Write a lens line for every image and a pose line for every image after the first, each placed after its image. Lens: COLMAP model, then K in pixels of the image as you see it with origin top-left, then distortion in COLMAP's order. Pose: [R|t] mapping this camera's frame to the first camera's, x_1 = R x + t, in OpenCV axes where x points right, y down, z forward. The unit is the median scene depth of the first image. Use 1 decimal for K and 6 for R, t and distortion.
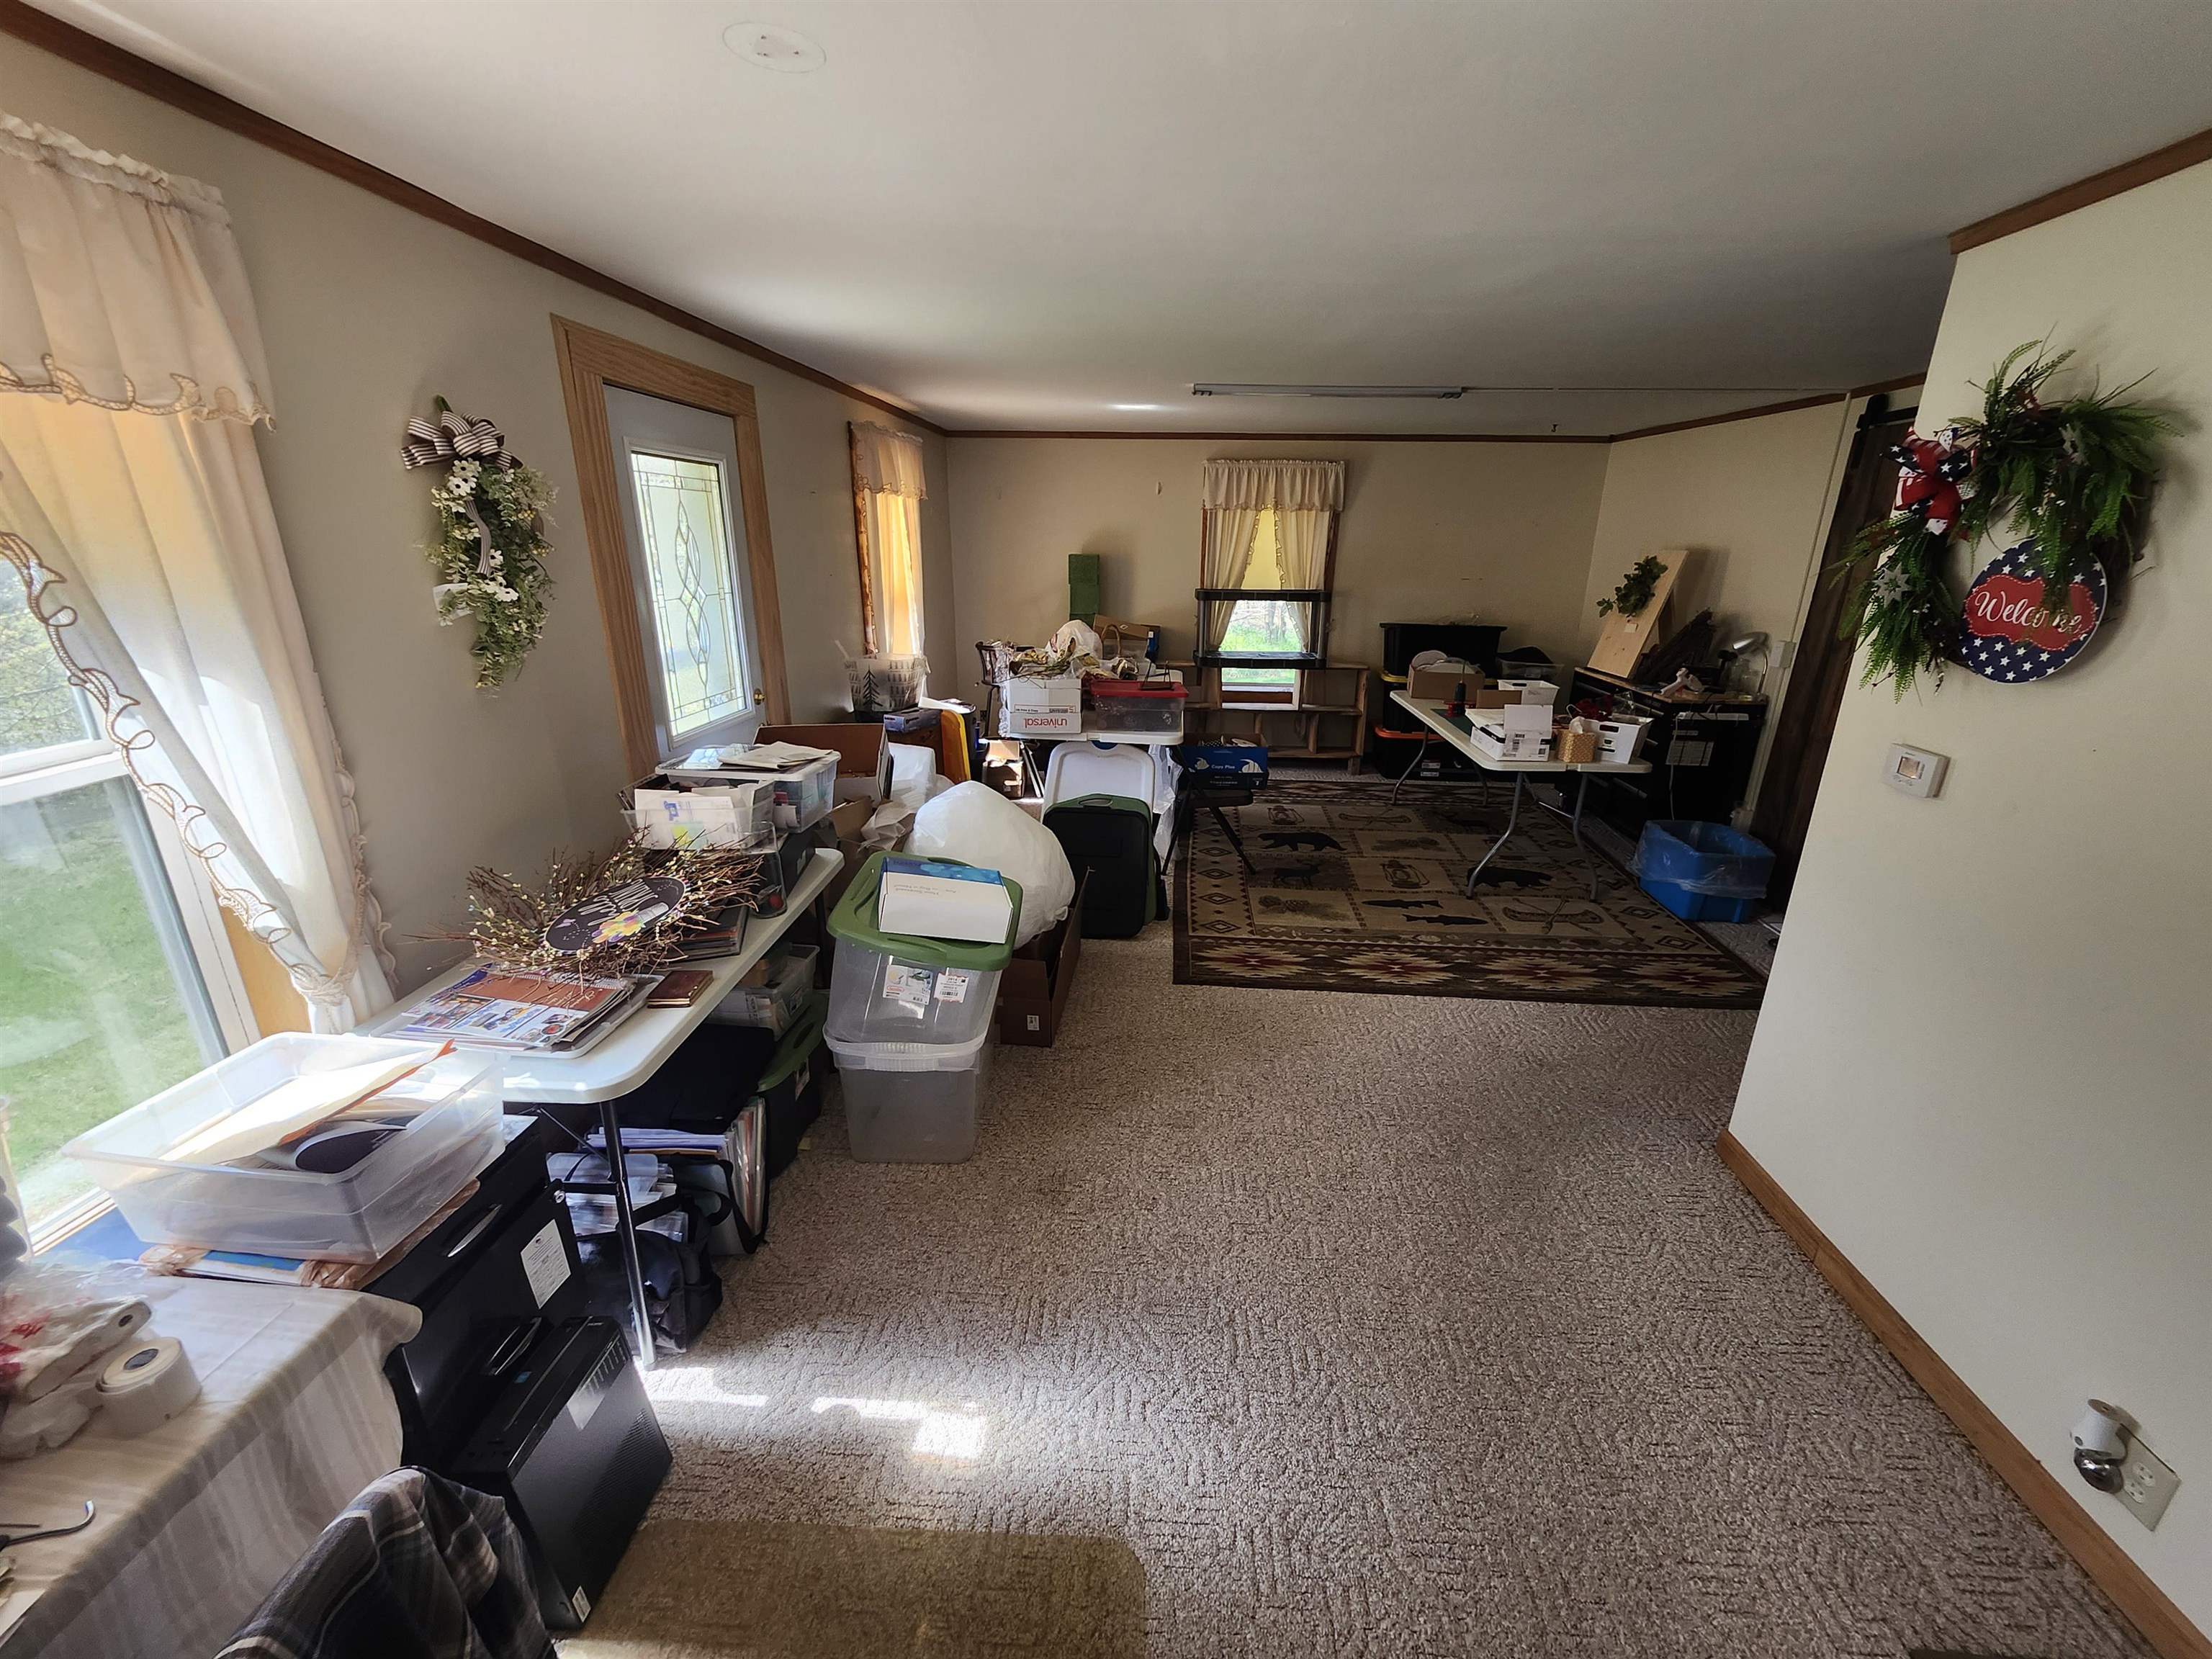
lens RADIAL K [[873.1, 0, 1140.5], [0, 873.1, 824.2], [0, 0, 1]] dist [-0.000031, -0.000128]
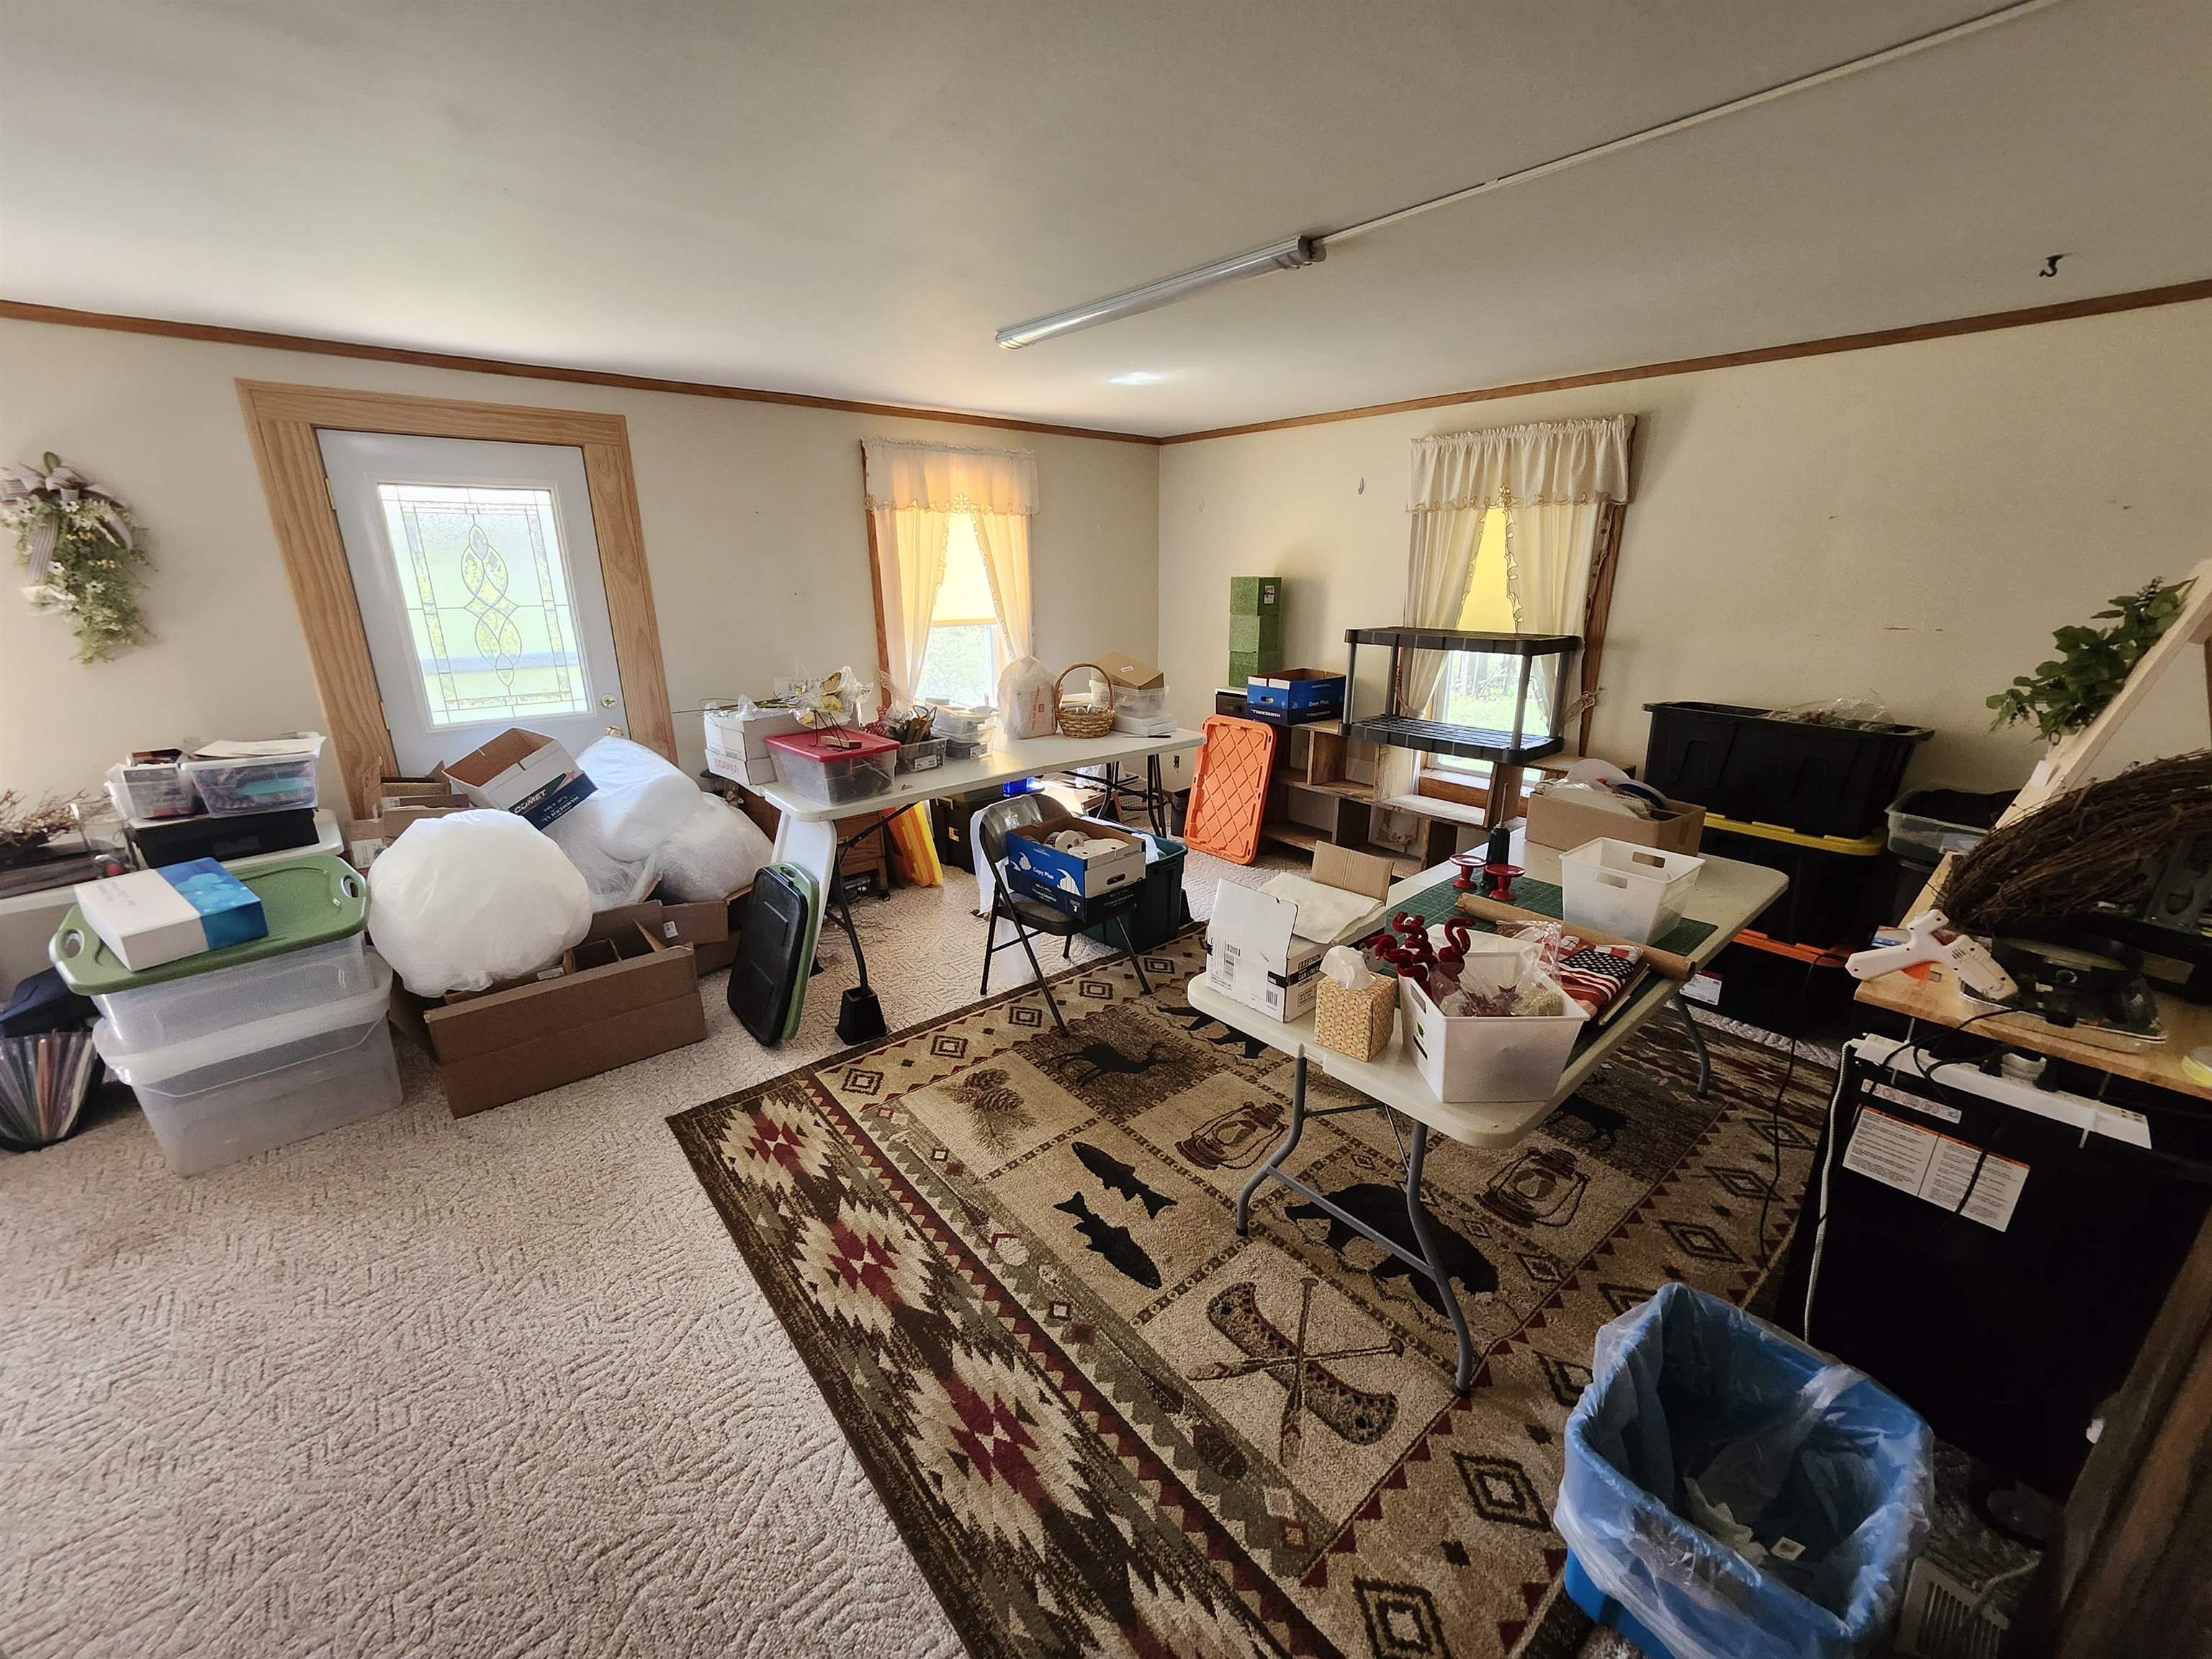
lens RADIAL K [[873.1, 0, 1140.5], [0, 873.1, 824.2], [0, 0, 1]] dist [-0.000031, -0.000128]
pose [[0.689313, 0.197485, -0.697028, 0.682072], [-0.218325, 0.974026, 0.060057, -0.176333], [0.690784, 0.110780, 0.714525, 0.591541]]
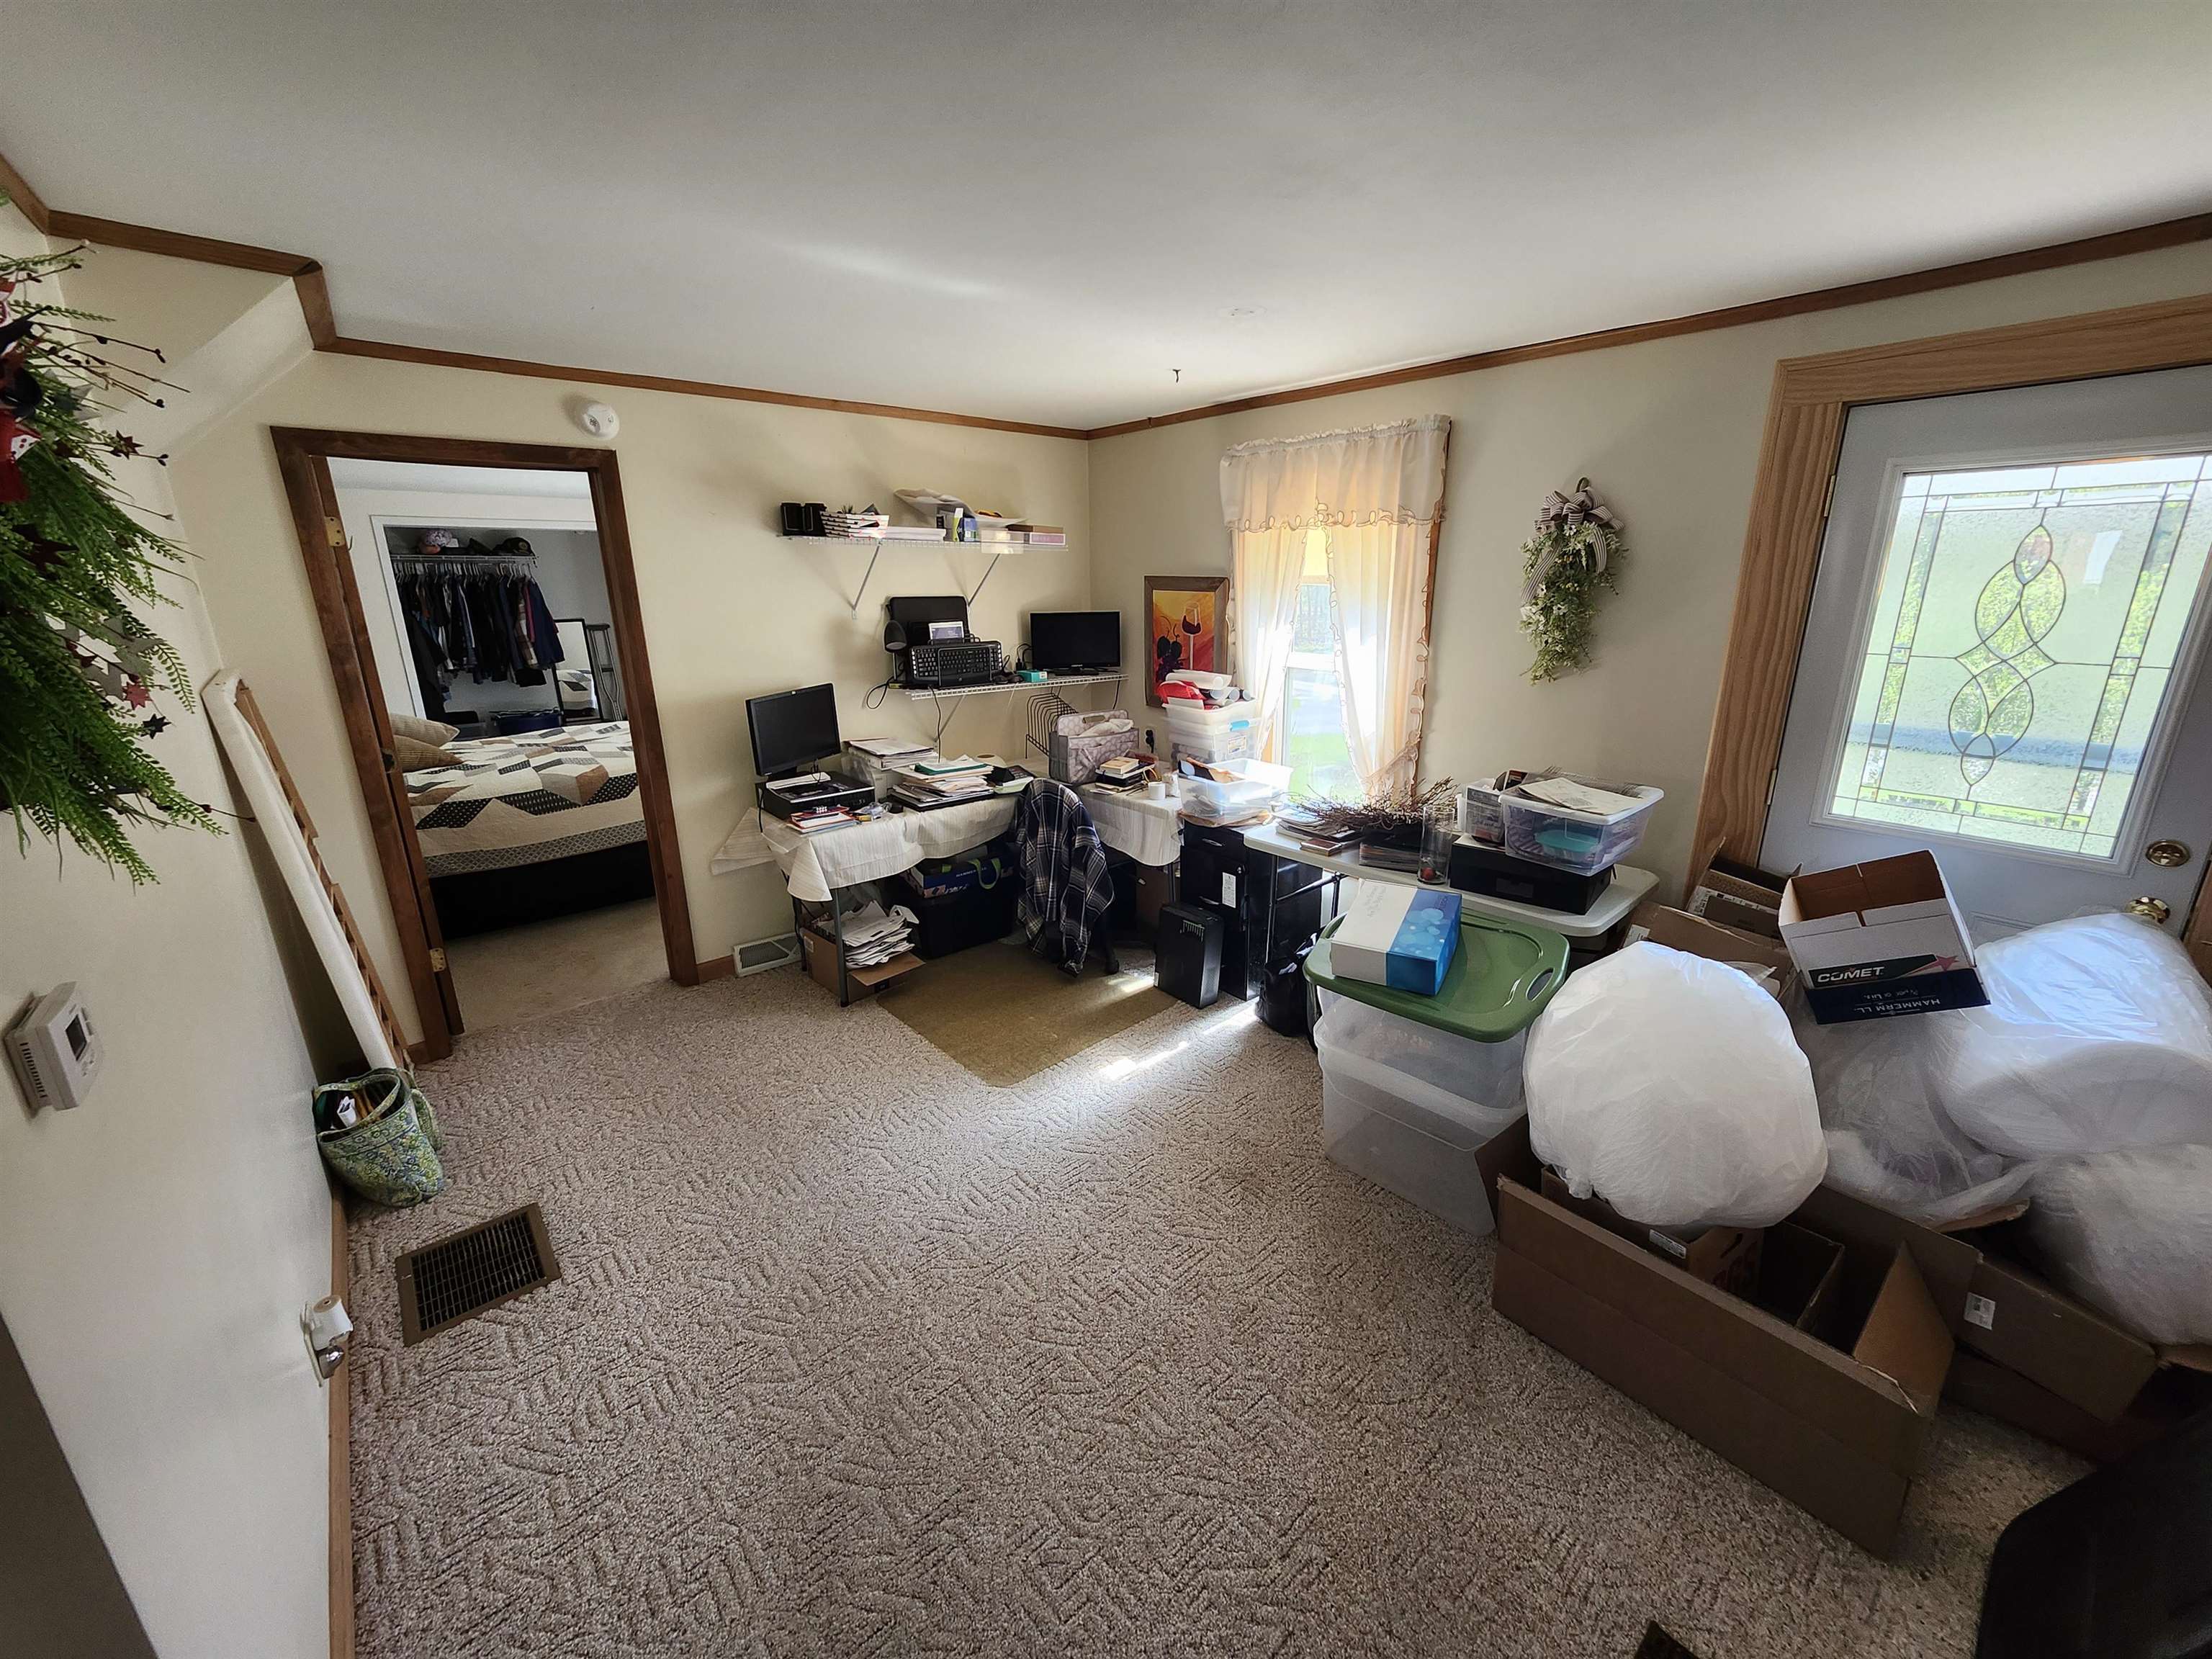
lens RADIAL K [[865.5, 0, 1127.7], [0, 865.5, 816.2], [0, 0, 1]] dist [-0.002199, -0.000229]
pose [[-0.725685, 0.175638, -0.665232, 0.355019], [-0.220097, 0.856801, 0.466315, -0.237881], [0.651873, 0.484813, -0.583110, 0.742767]]
